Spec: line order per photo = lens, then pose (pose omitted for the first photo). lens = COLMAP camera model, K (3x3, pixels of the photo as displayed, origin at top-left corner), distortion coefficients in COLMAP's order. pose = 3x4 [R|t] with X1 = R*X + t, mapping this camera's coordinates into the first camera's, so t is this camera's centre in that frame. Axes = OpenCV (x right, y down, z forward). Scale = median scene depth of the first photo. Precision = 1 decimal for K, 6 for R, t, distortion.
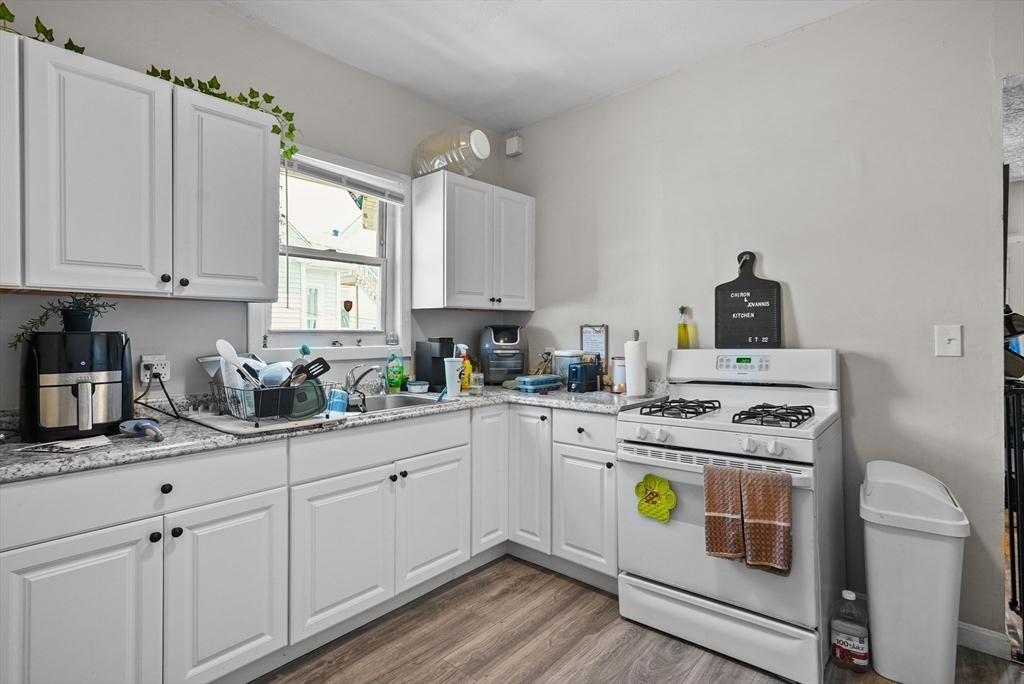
lens RADIAL K [[499.6, 0, 511.6], [0, 499.6, 335.4], [0, 0, 1]] dist [-0.003717, 0.000504]
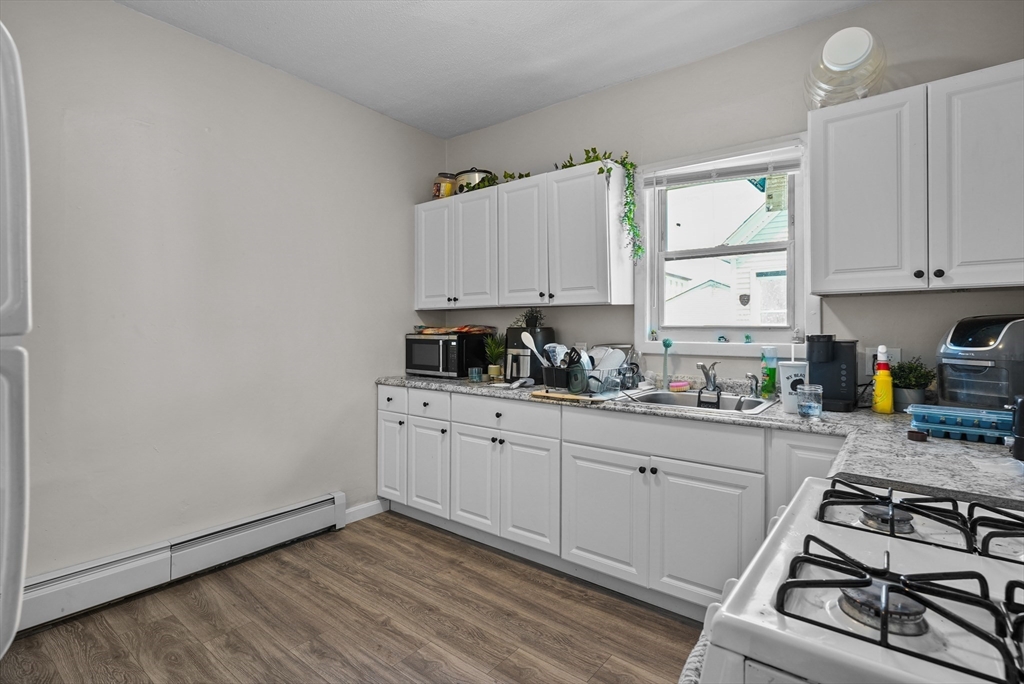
lens RADIAL K [[497.8, 0, 526.6], [0, 497.8, 331.6], [0, 0, 1]] dist [-0.014726, 0.000281]
pose [[0.052638, 0.003137, -0.998609, 0.736311], [-0.009402, 0.999952, 0.002646, 0.002434], [0.998569, 0.009250, 0.052665, 0.680690]]
